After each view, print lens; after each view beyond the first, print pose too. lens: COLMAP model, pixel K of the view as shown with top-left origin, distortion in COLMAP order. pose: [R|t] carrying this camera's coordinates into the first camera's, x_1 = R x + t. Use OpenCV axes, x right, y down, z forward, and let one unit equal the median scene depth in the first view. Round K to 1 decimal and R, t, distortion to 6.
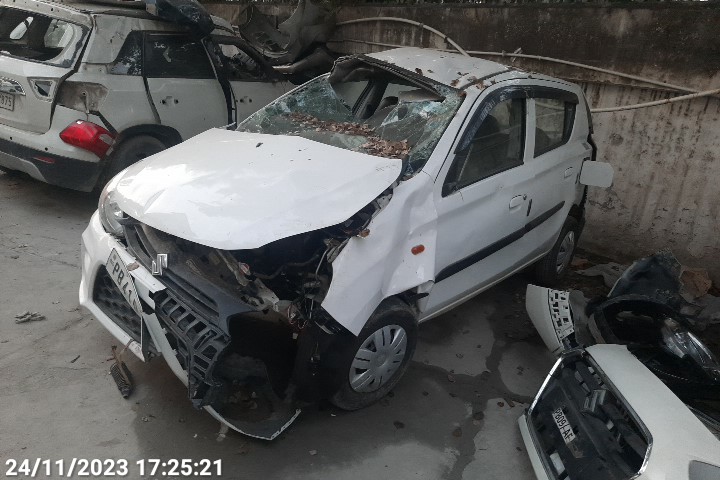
lens RADIAL K [[531.2, 0, 360.0], [0, 531.2, 240.0], [0, 0, 1]] dist [0.001390, -0.002282]
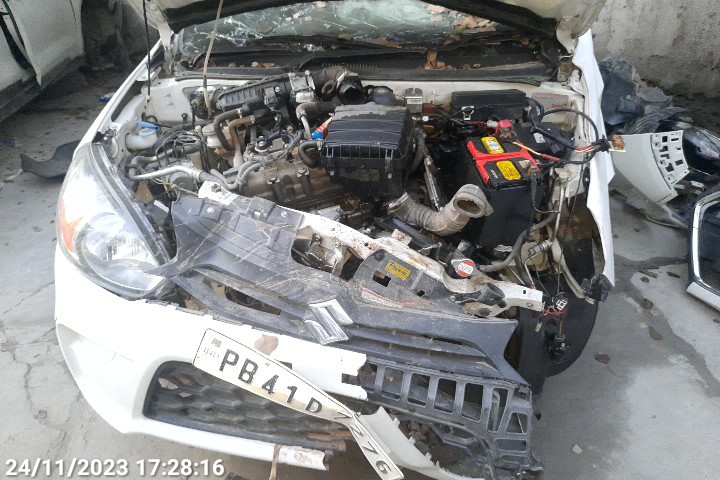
lens RADIAL K [[531.2, 0, 360.0], [0, 531.2, 240.0], [0, 0, 1]] dist [0.001390, -0.002282]
pose [[0.865691, -0.382496, 0.322919, -0.464298], [0.290805, 0.909348, 0.297520, -0.170550], [-0.407446, -0.163654, 0.898446, 0.488090]]
